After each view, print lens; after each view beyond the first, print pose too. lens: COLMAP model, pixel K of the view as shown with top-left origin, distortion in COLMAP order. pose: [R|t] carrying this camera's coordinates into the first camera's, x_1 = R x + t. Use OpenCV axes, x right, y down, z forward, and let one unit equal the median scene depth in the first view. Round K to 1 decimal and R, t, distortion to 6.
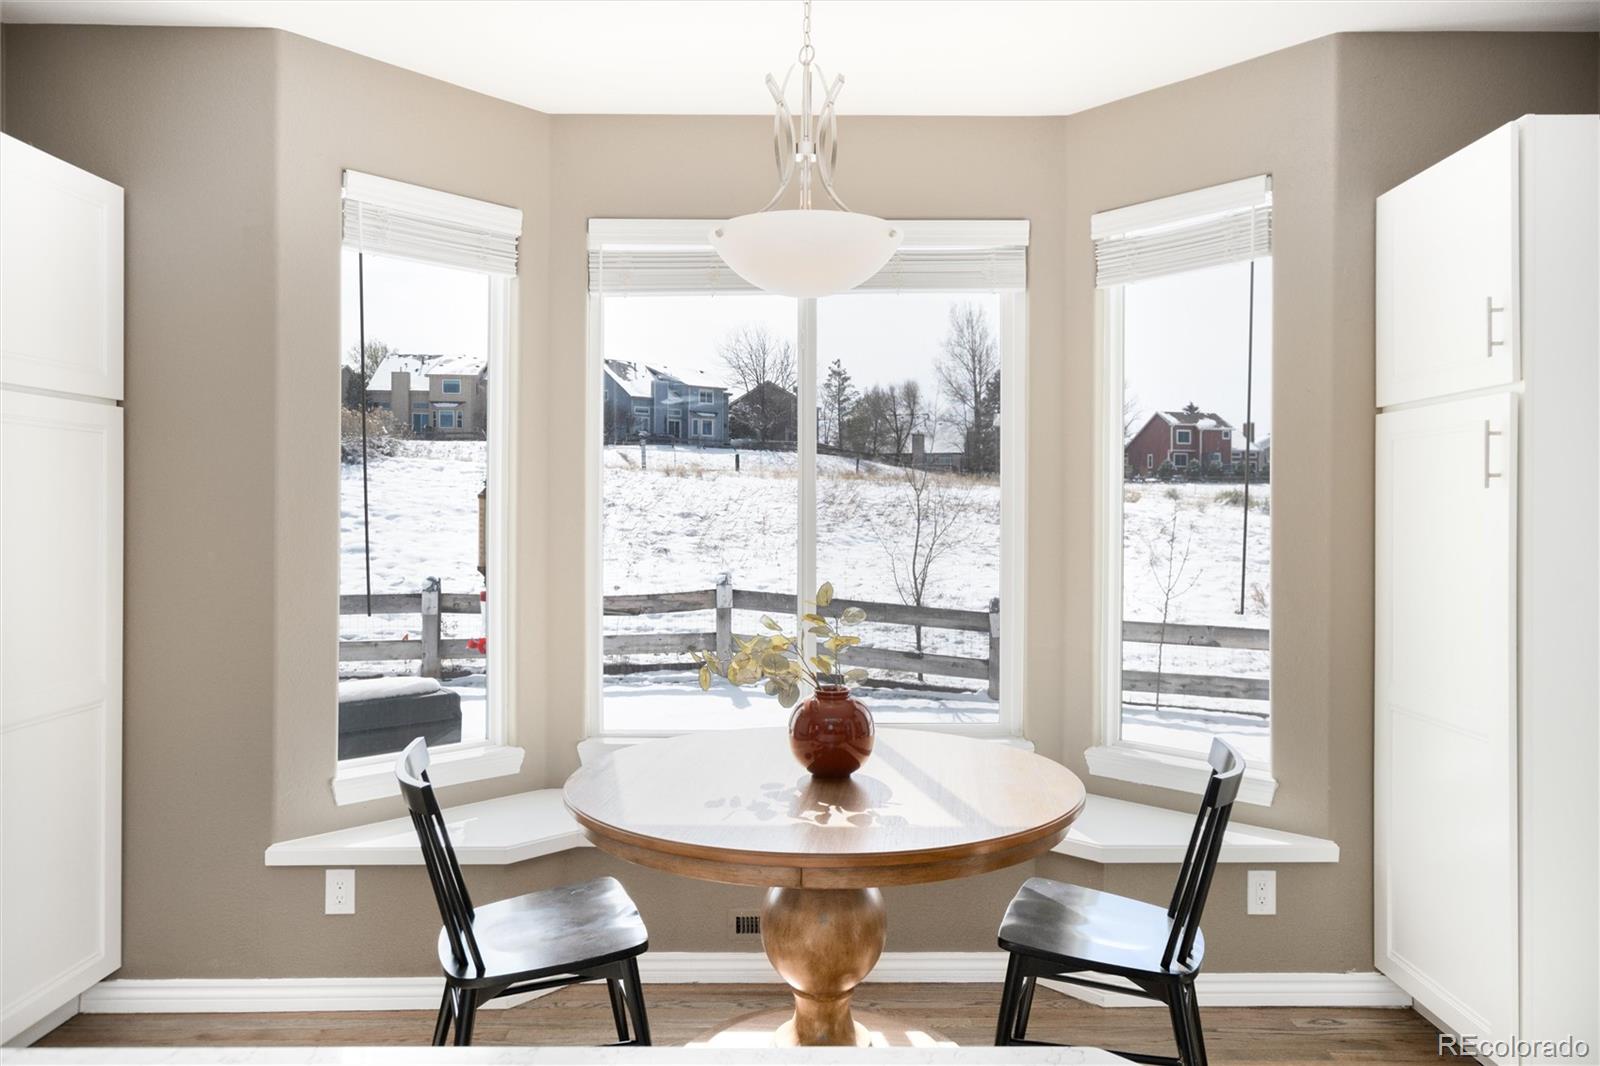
lens RADIAL K [[1096.7, 0, 806.4], [0, 1096.7, 520.3], [0, 0, 1]] dist [-0.001986, -0.000219]
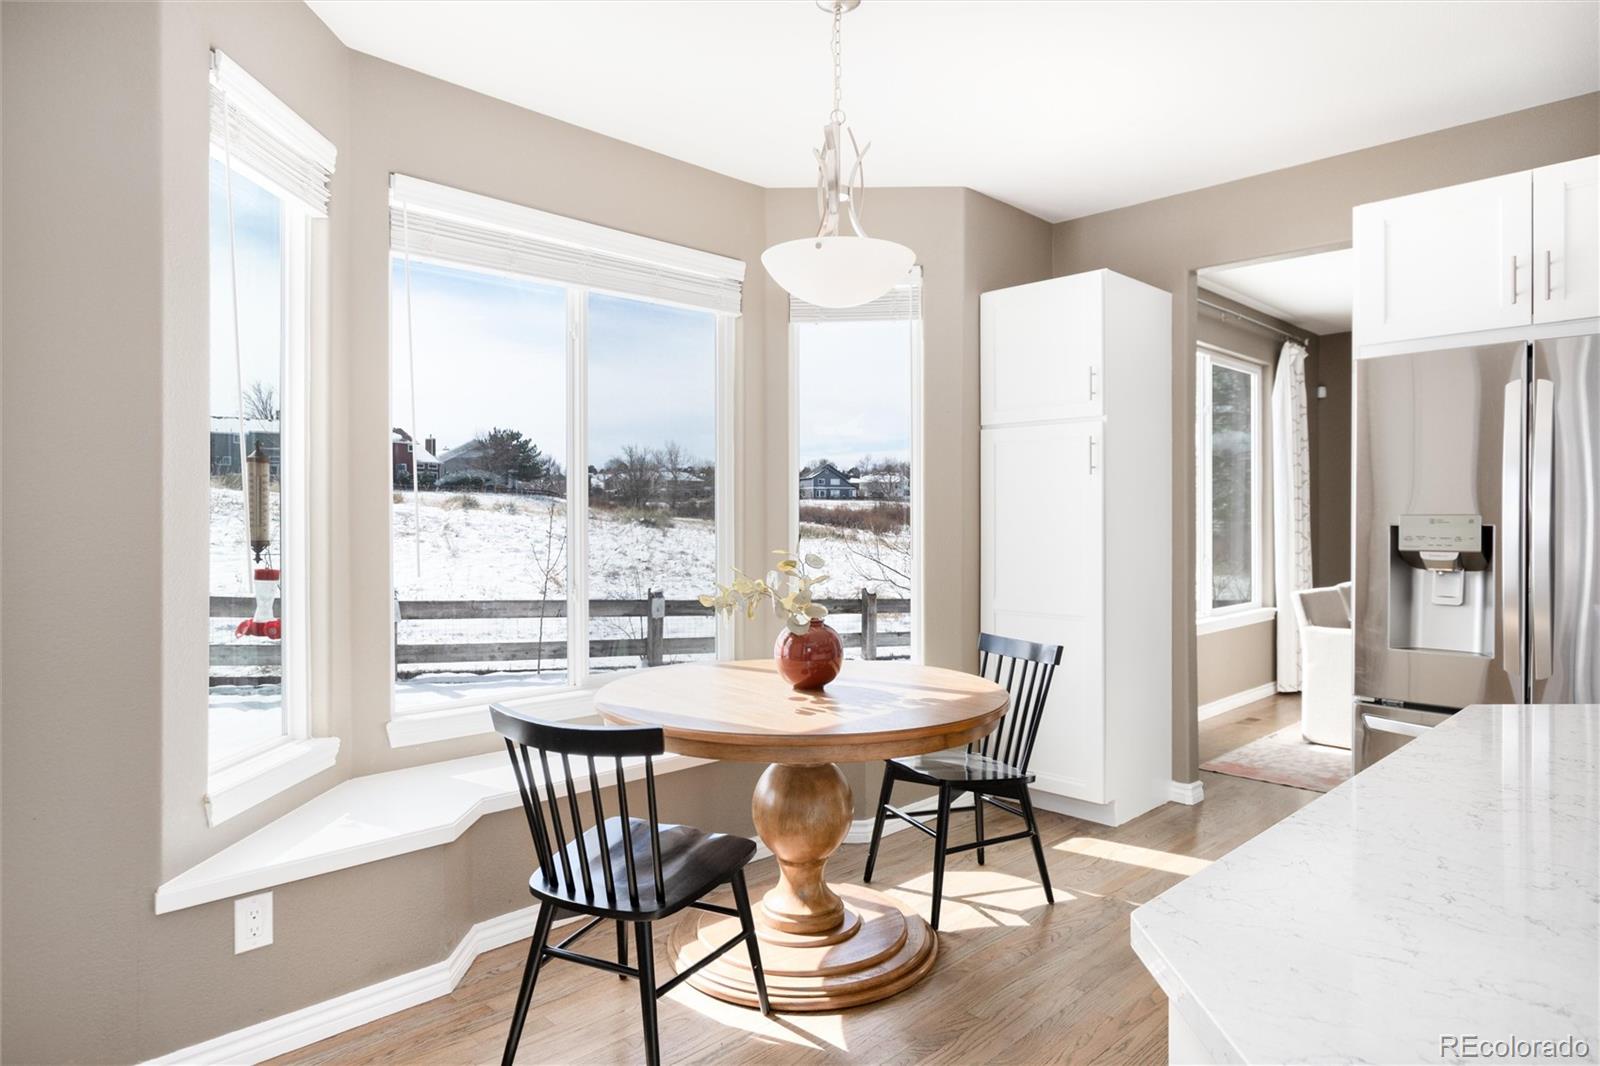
lens RADIAL K [[961.3, 0, 807.6], [0, 961.3, 527.6], [0, 0, 1]] dist [-0.008765, 0.000205]
pose [[0.709002, -0.006180, 0.705180, -0.187207], [0.004336, 0.999981, 0.004405, 0.011039], [-0.705193, -0.000065, 0.709015, 0.055250]]
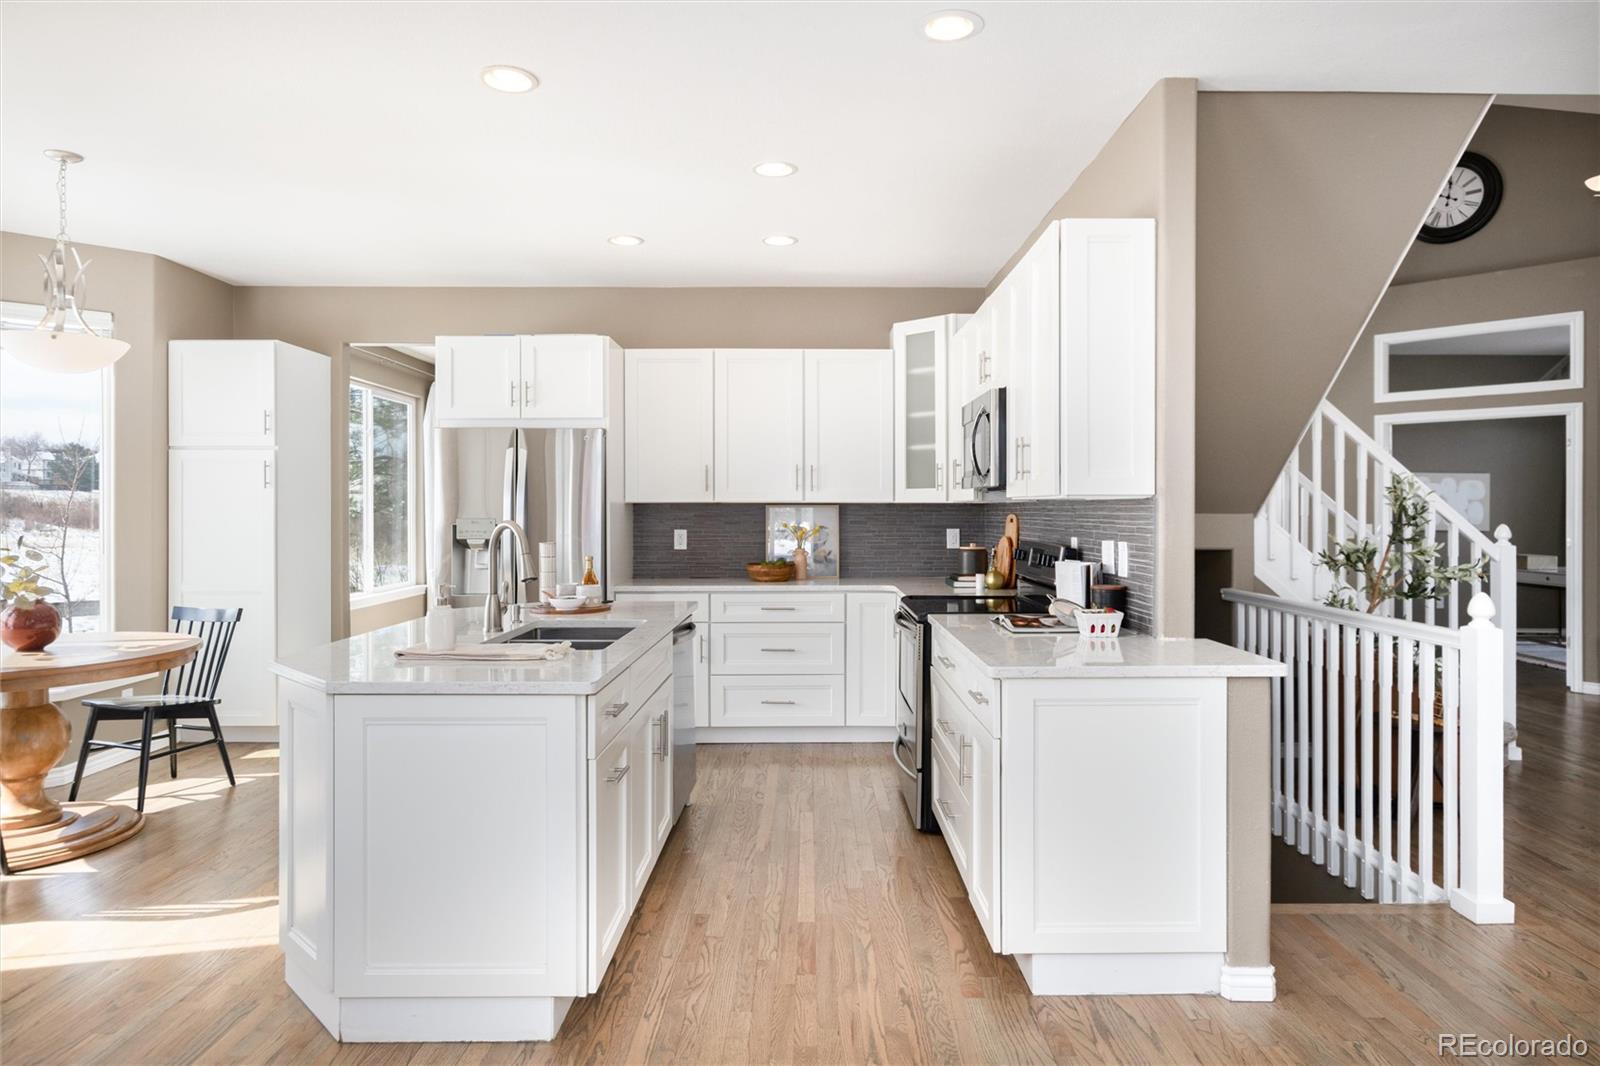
lens RADIAL K [[989.0, 0, 814.3], [0, 989.0, 510.5], [0, 0, 1]] dist [0.006520, 0.000039]
pose [[0.007060, 0.000702, 0.999975, -0.372710], [0.004744, 0.999988, -0.000735, 0.006349], [-0.999964, 0.004749, 0.007057, -0.054446]]
